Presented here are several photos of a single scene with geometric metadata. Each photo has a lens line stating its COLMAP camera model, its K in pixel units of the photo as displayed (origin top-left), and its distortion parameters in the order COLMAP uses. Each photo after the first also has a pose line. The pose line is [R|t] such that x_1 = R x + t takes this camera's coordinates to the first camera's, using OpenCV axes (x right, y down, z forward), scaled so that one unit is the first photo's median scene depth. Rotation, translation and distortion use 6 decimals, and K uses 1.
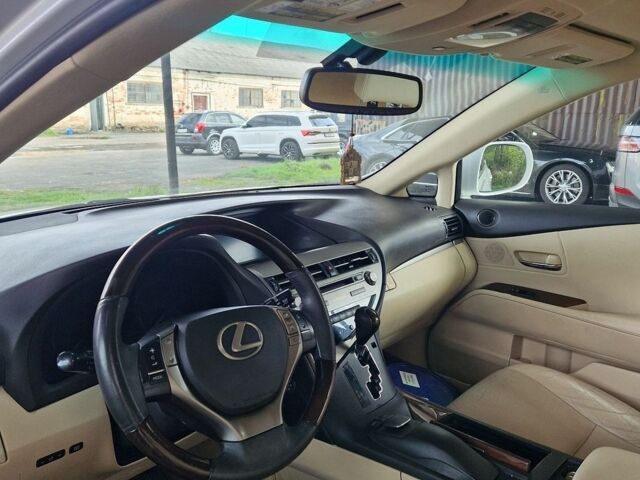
lens RADIAL K [[569.1, 0, 319.1], [0, 569.1, 241.1], [0, 0, 1]] dist [0.089145, -0.094617]
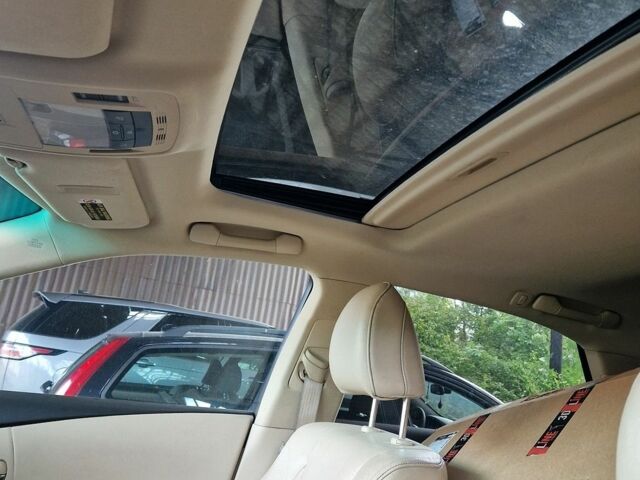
lens RADIAL K [[569.1, 0, 321.8], [0, 569.1, 245.5], [0, 0, 1]] dist [0.089145, -0.094617]
pose [[0.522194, 0.263032, 0.811250, -0.057797], [0.043357, 0.941831, -0.333279, 0.030441], [-0.851724, 0.209210, 0.480415, 0.218320]]
